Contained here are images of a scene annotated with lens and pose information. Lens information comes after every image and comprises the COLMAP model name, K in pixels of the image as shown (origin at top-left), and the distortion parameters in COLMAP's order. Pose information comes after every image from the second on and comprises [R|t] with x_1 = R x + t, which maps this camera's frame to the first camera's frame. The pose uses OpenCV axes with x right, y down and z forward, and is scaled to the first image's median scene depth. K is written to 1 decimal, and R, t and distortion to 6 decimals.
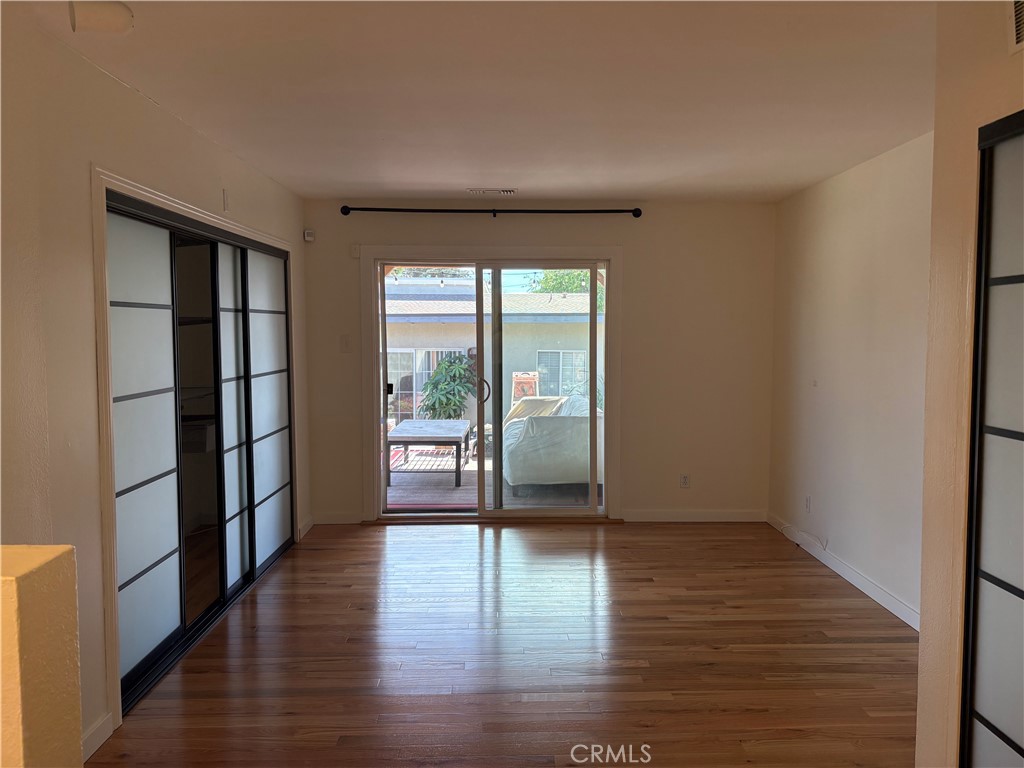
lens RADIAL K [[776.0, 0, 517.5], [0, 776.0, 382.6], [0, 0, 1]] dist [0.036658, -0.040036]
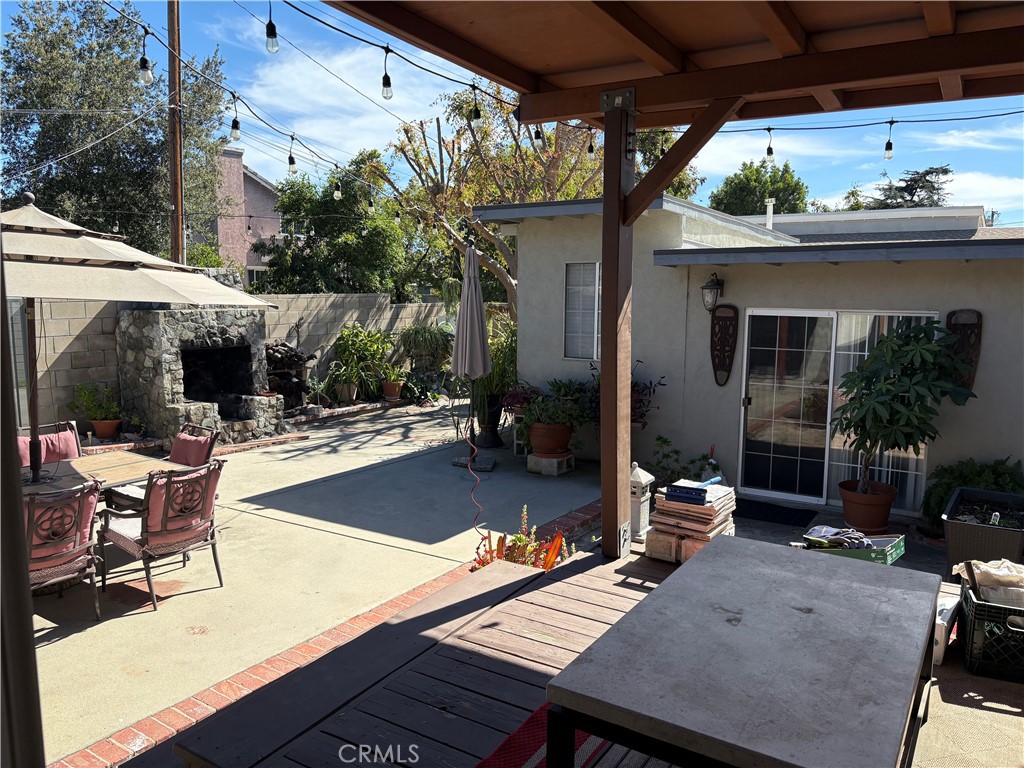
lens RADIAL K [[776.0, 0, 516.9], [0, 776.0, 375.5], [0, 0, 1]] dist [0.036658, -0.040036]
pose [[0.841720, 0.065819, -0.535887, -0.051333], [-0.040303, 0.997432, 0.059204, -0.046547], [0.538408, -0.028236, 0.842211, 0.900194]]
